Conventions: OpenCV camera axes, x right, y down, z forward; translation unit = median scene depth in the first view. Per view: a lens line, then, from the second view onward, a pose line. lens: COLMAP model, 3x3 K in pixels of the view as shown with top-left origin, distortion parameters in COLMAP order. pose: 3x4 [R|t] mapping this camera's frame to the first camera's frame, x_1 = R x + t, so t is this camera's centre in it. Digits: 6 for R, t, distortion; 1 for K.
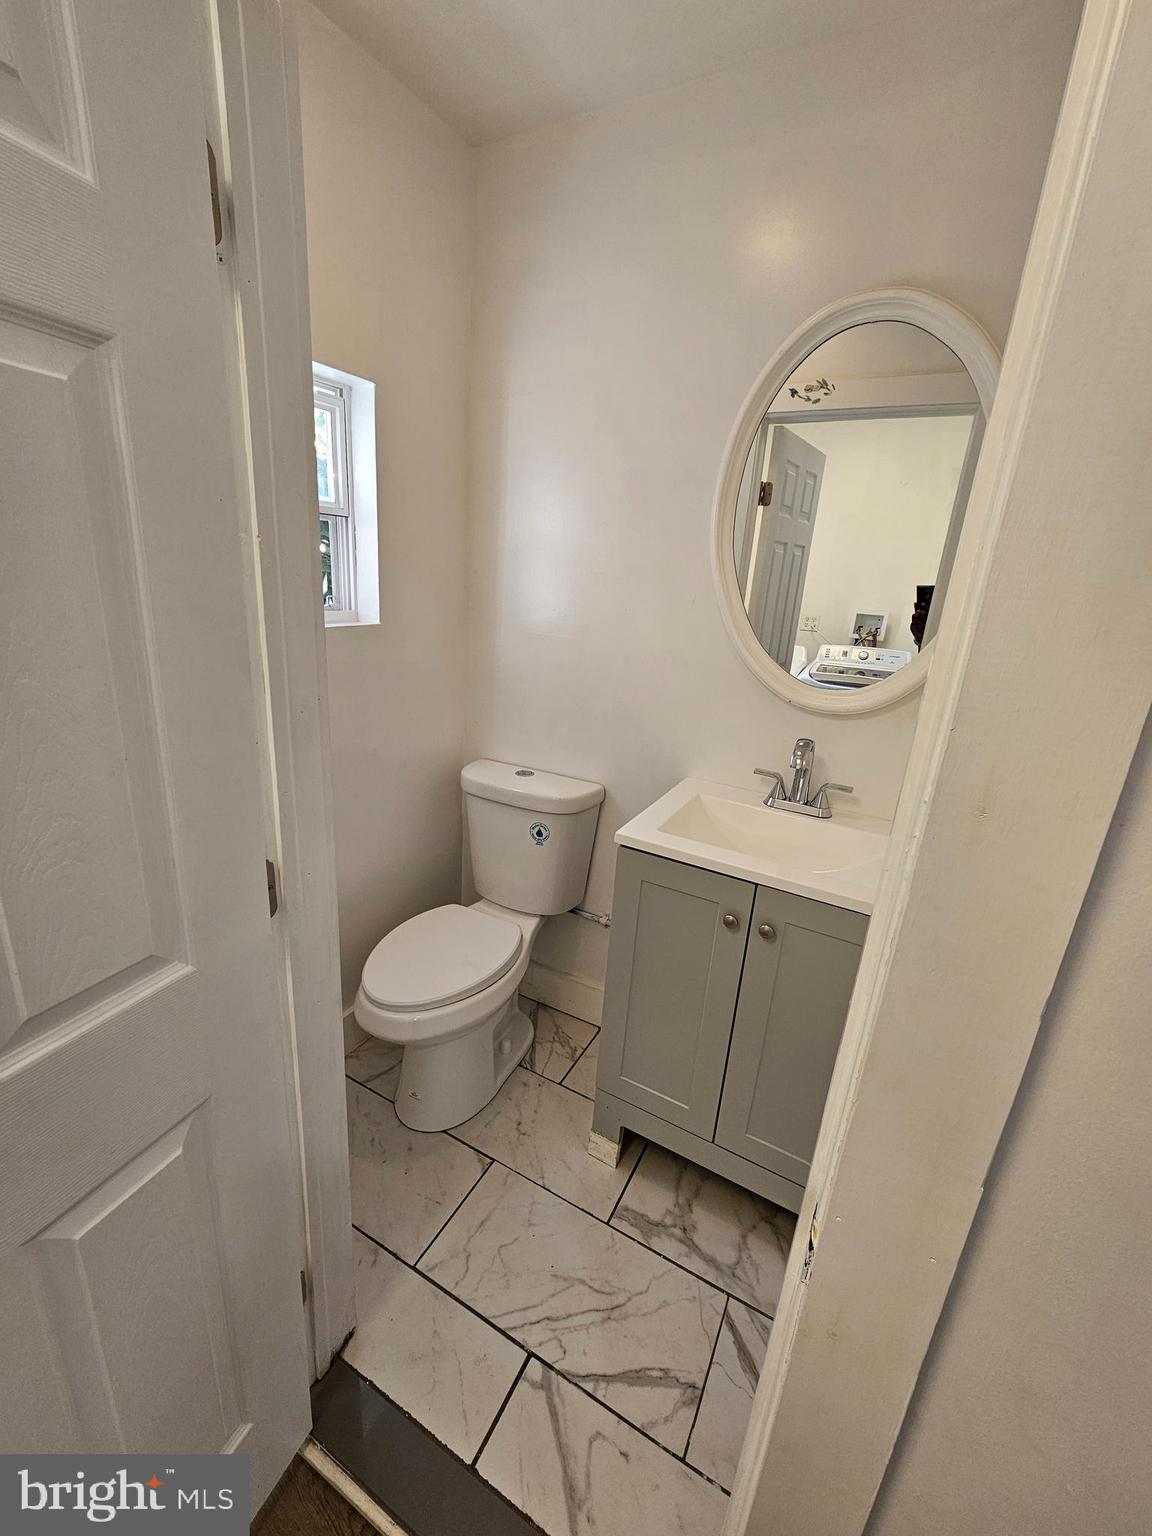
lens RADIAL K [[626.1, 0, 572.3], [0, 626.1, 766.1], [0, 0, 1]] dist [-0.002666, -0.000024]
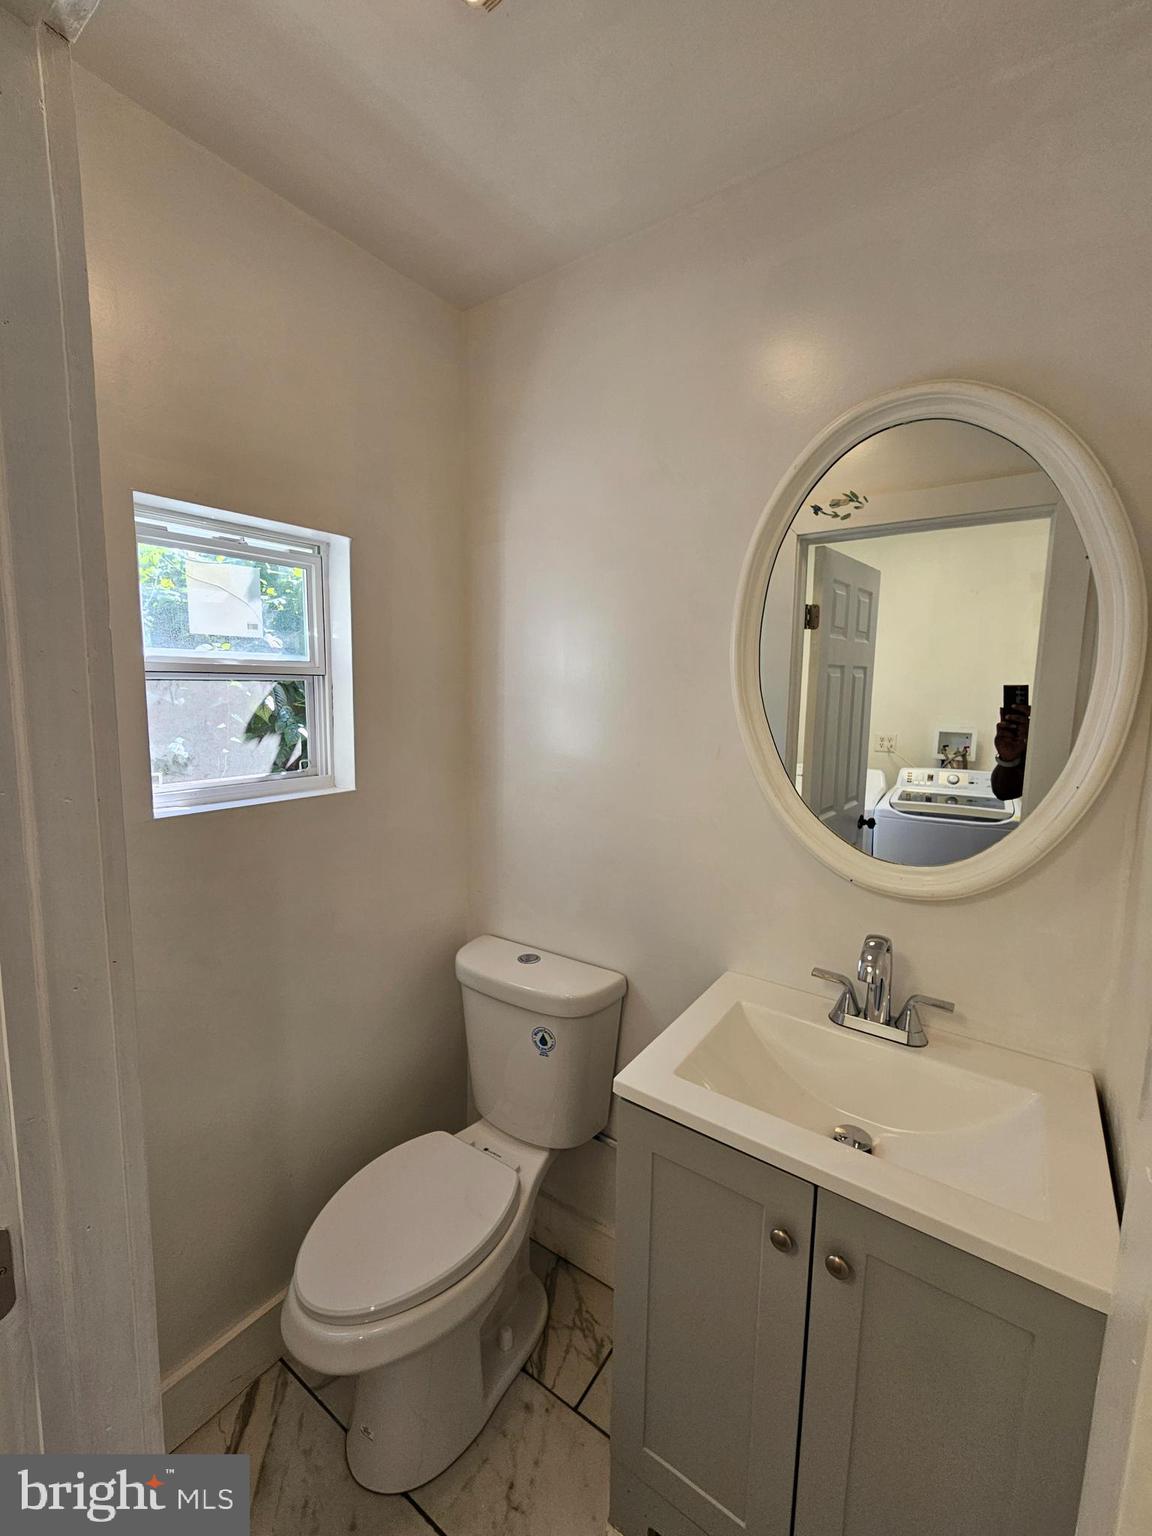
lens RADIAL K [[626.1, 0, 576.4], [0, 626.1, 760.4], [0, 0, 1]] dist [-0.002666, -0.000024]
pose [[0.992646, -0.035846, -0.115628, 0.093244], [0.013526, 0.982013, -0.188326, -0.091803], [0.120299, 0.185377, 0.975276, 0.165497]]
